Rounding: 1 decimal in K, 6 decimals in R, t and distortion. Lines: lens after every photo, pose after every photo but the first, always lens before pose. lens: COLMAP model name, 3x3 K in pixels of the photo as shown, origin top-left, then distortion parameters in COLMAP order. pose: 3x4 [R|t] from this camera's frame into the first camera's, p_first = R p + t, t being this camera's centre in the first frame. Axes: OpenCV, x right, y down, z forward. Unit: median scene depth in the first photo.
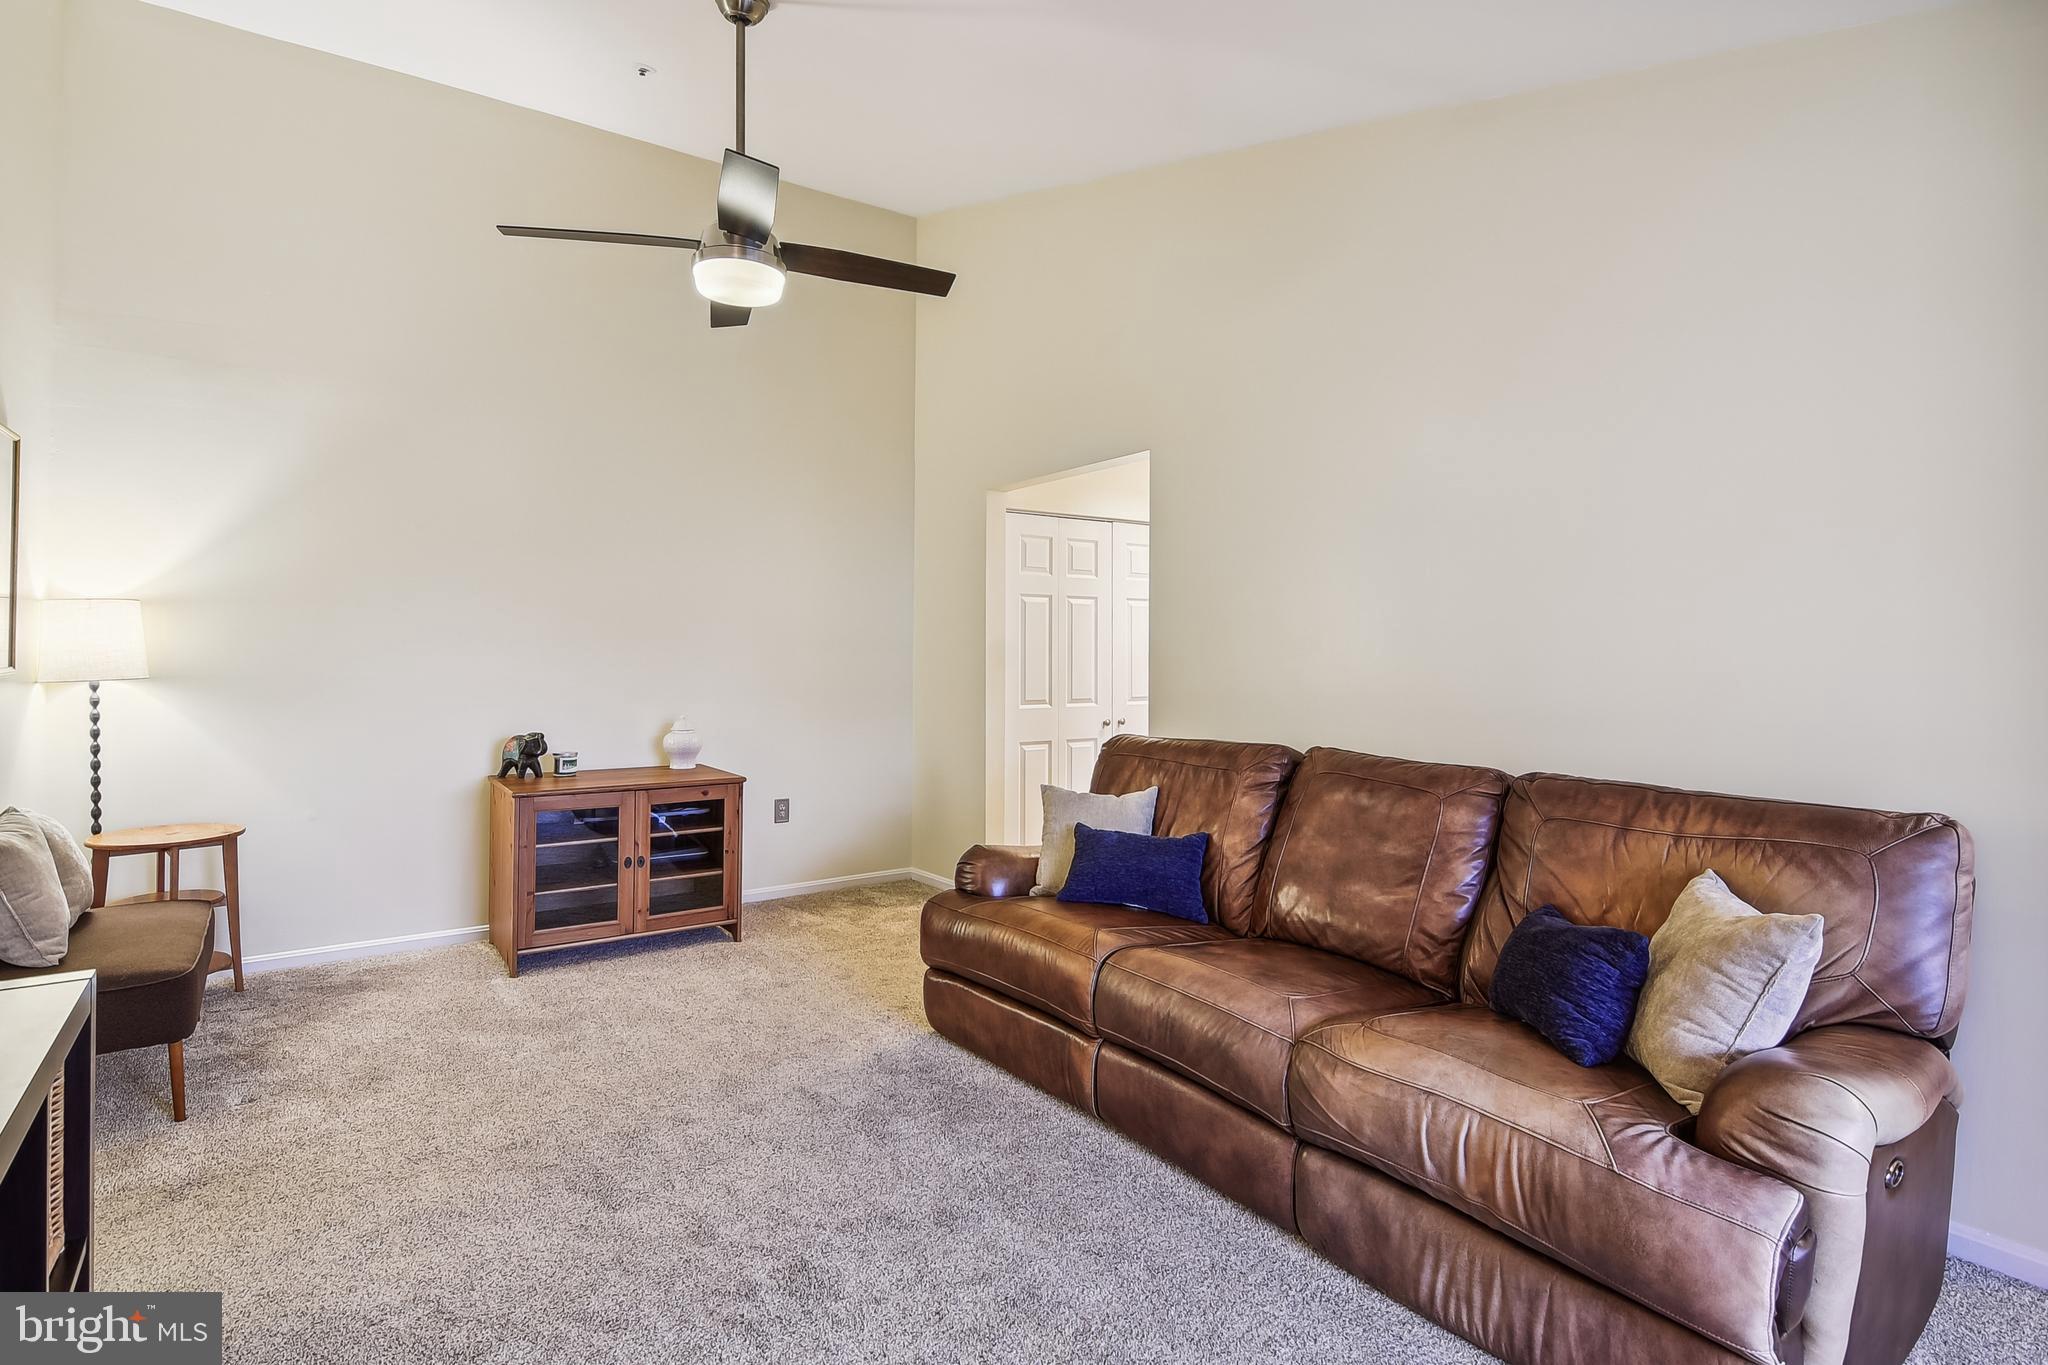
lens RADIAL K [[1019.6, 0, 1007.7], [0, 1019.6, 660.8], [0, 0, 1]] dist [0.017336, -0.016469]
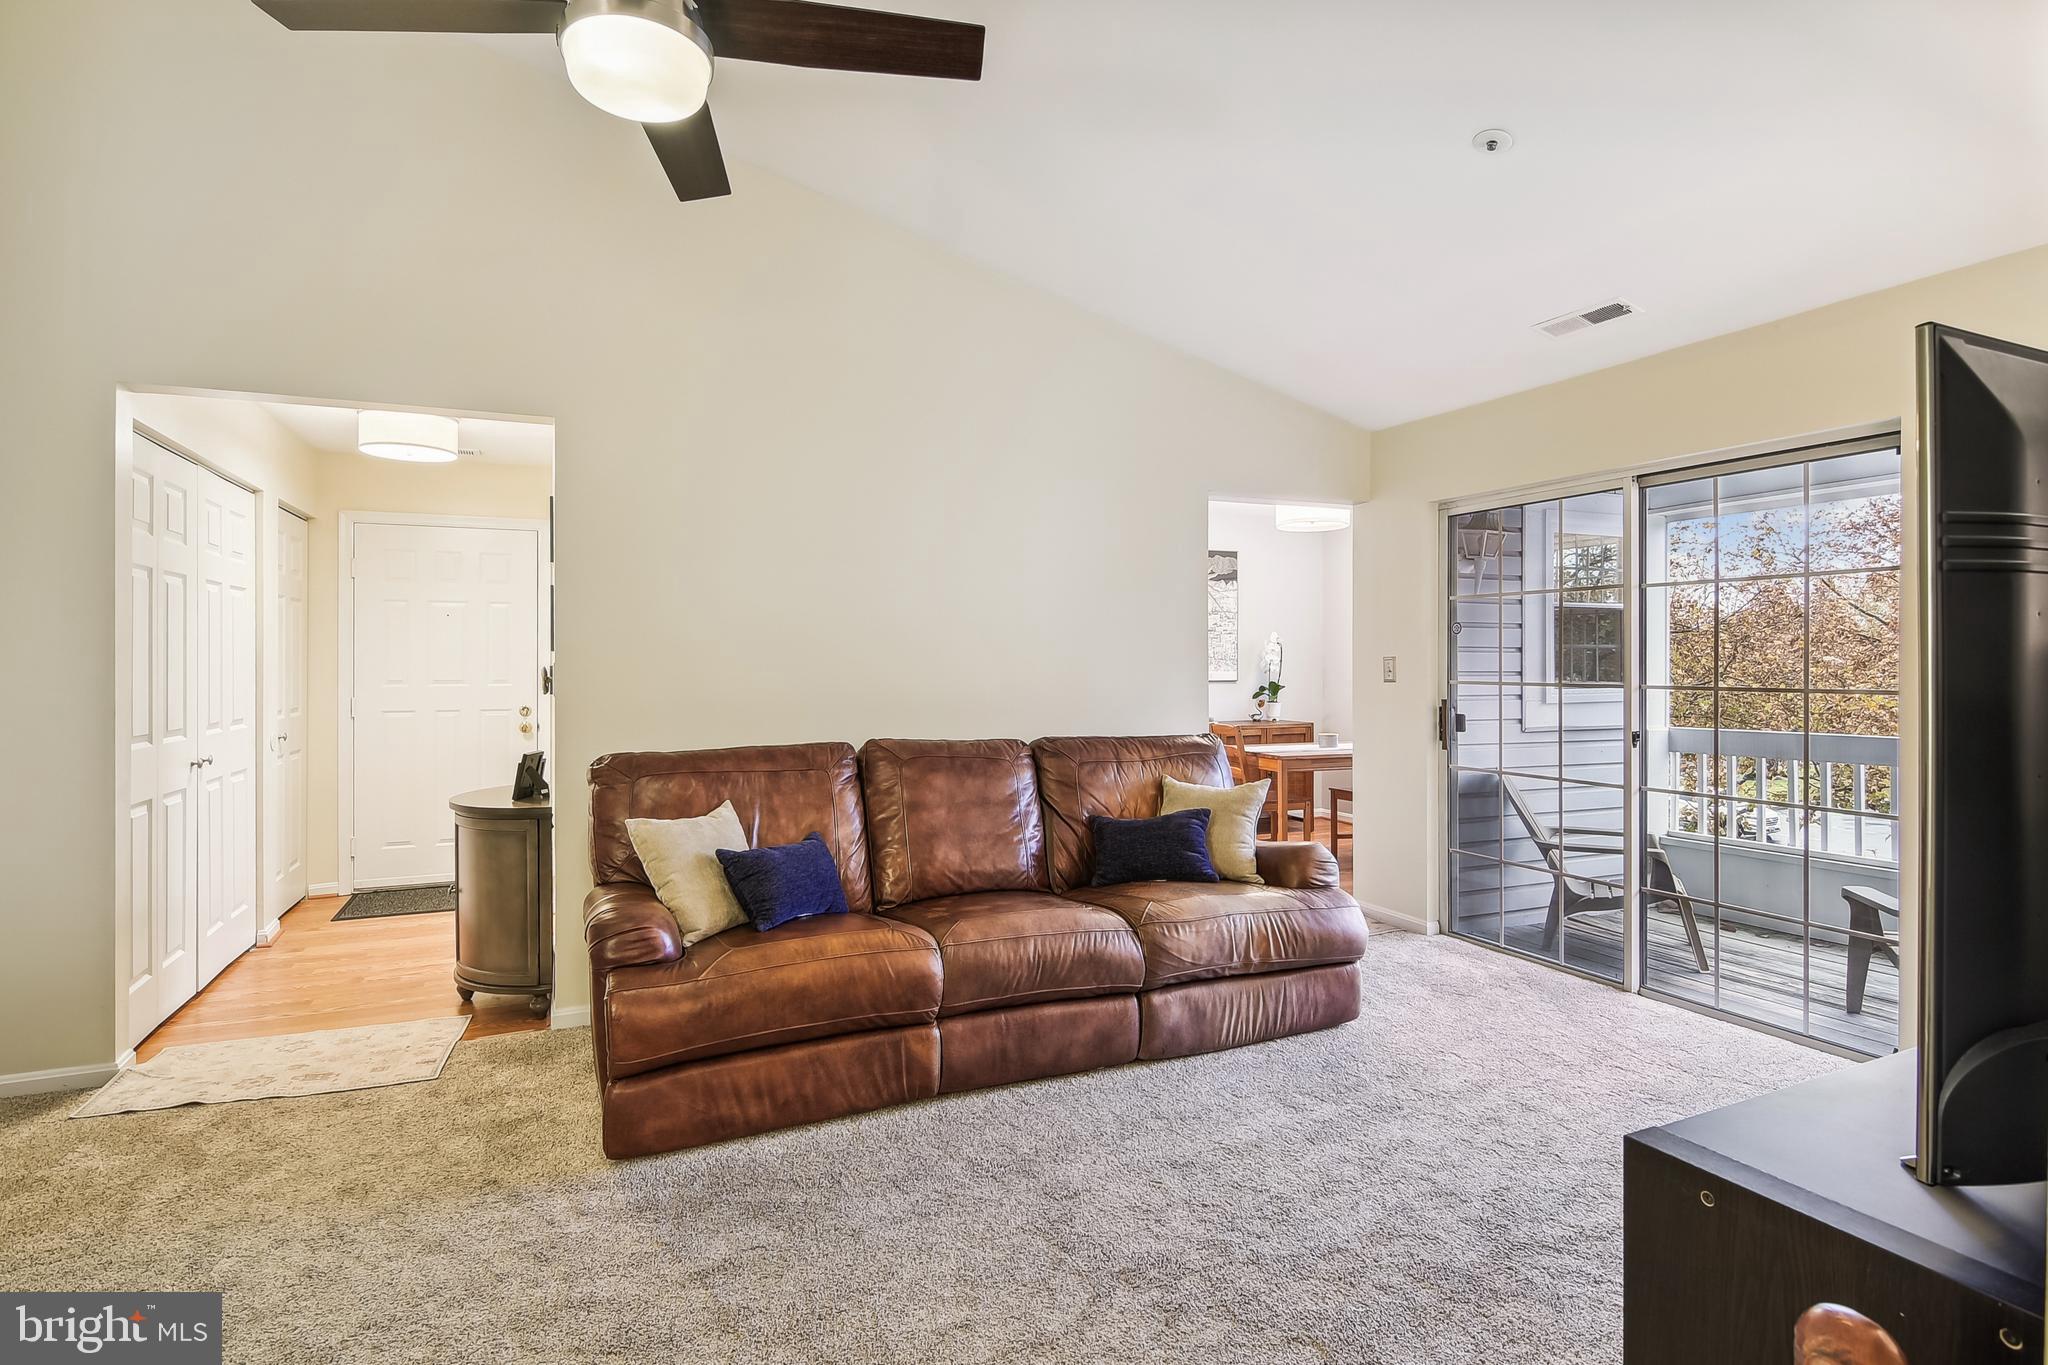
lens RADIAL K [[1019.6, 0, 1007.7], [0, 1019.6, 660.8], [0, 0, 1]] dist [0.017336, -0.016469]
pose [[0.197881, -0.001220, 0.980225, -0.705211], [0.007628, 0.999971, -0.000295, -0.003885], [-0.980196, 0.007536, 0.197885, 0.534469]]
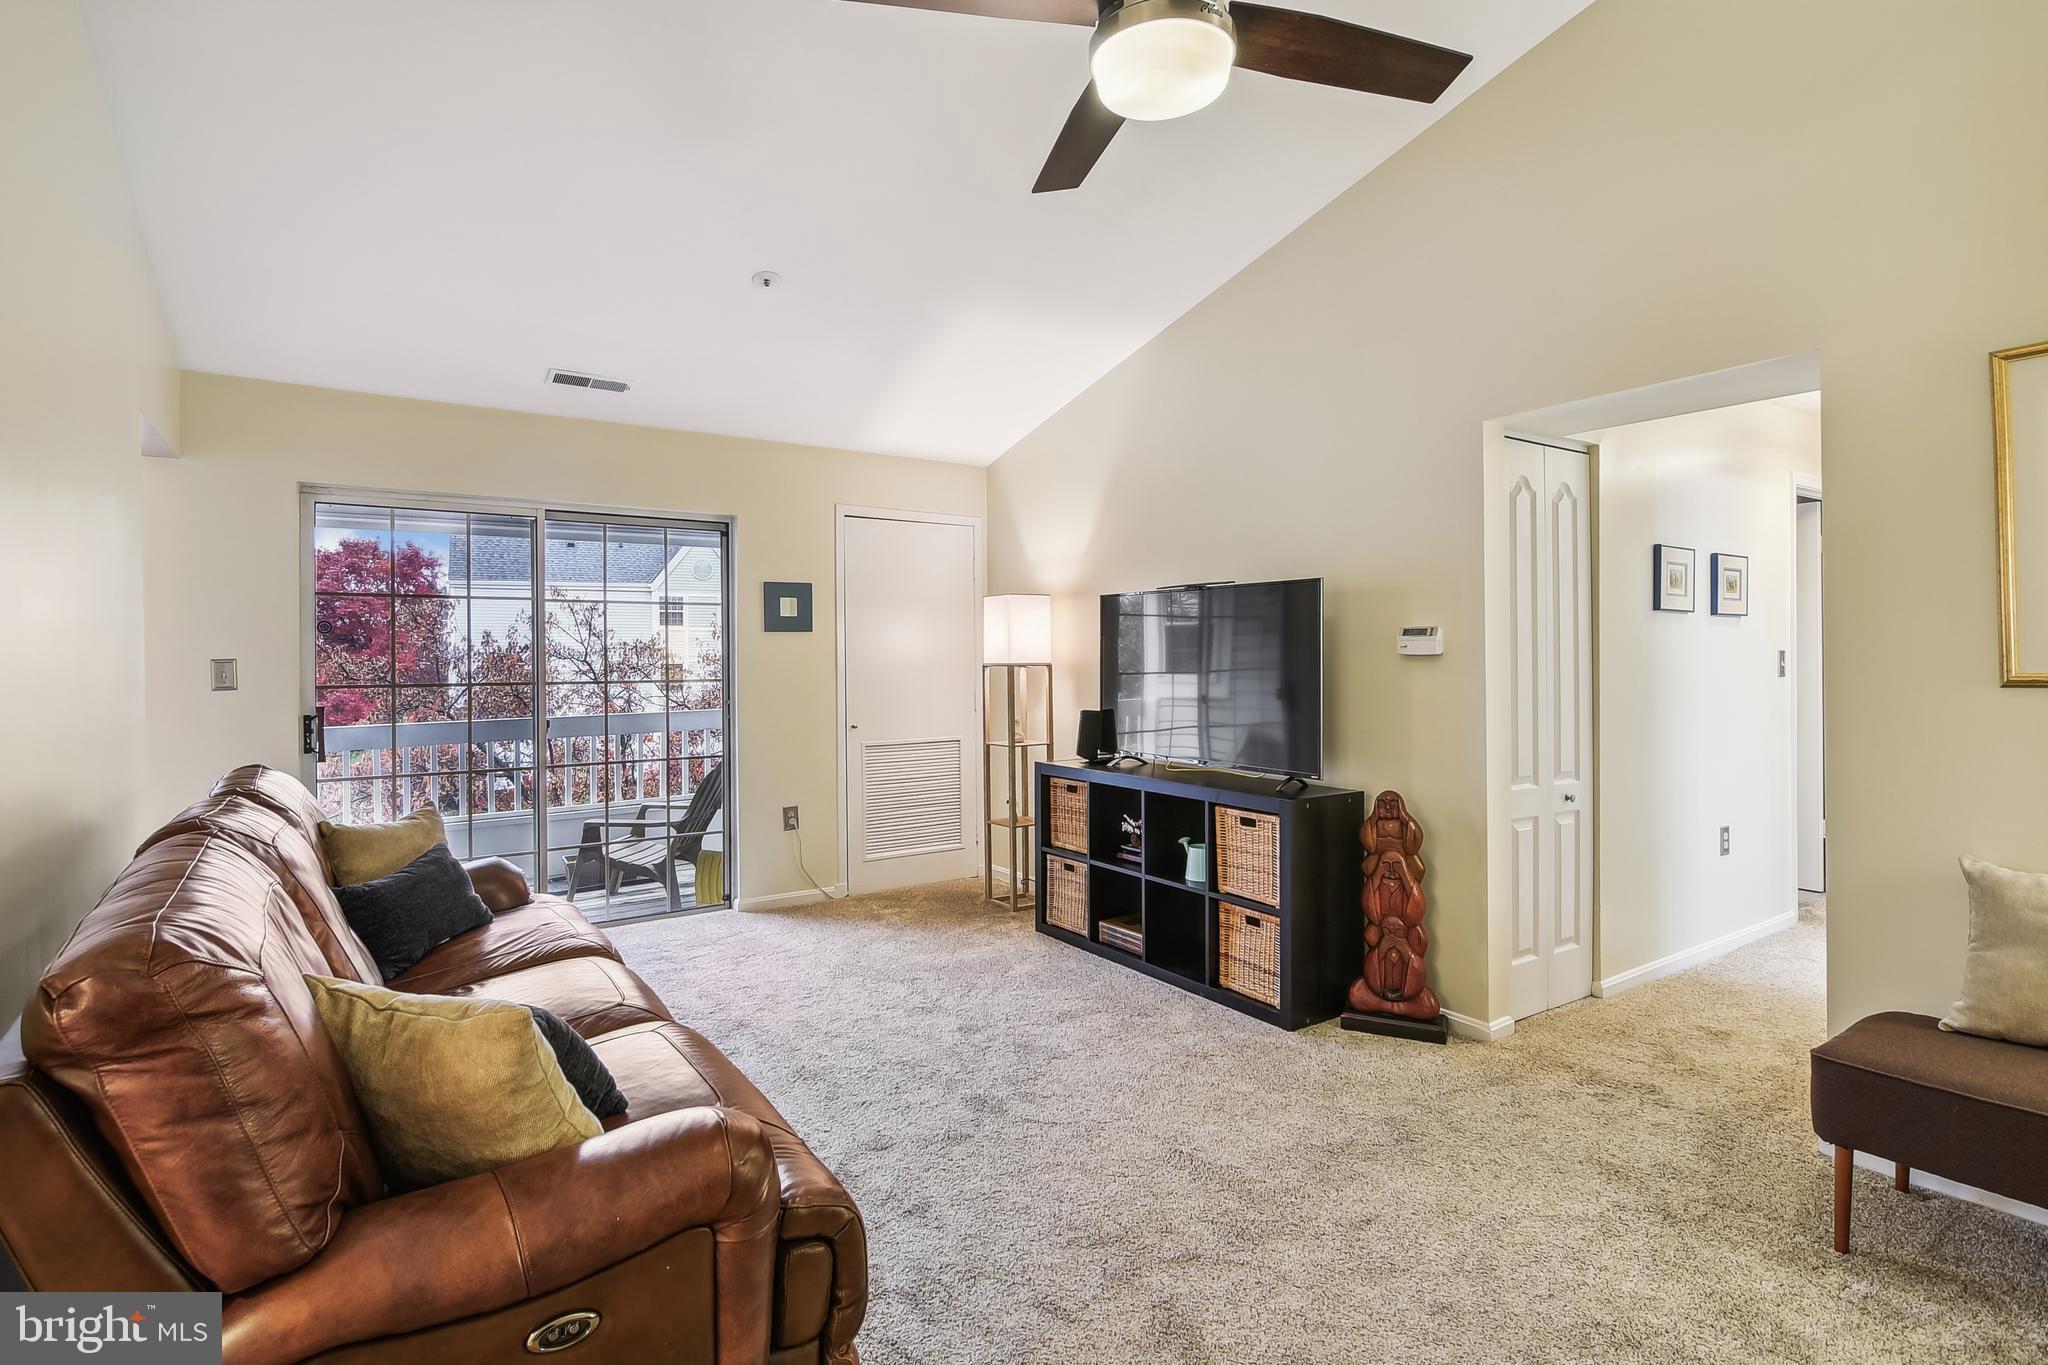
lens RADIAL K [[1006.7, 0, 1014.8], [0, 1006.7, 658.7], [0, 0, 1]] dist [0.012144, -0.012209]
pose [[-0.999773, 0.007452, 0.019936, -0.154090], [0.007624, 0.999934, 0.008575, -0.009374], [-0.019870, 0.008725, -0.999764, 1.355785]]
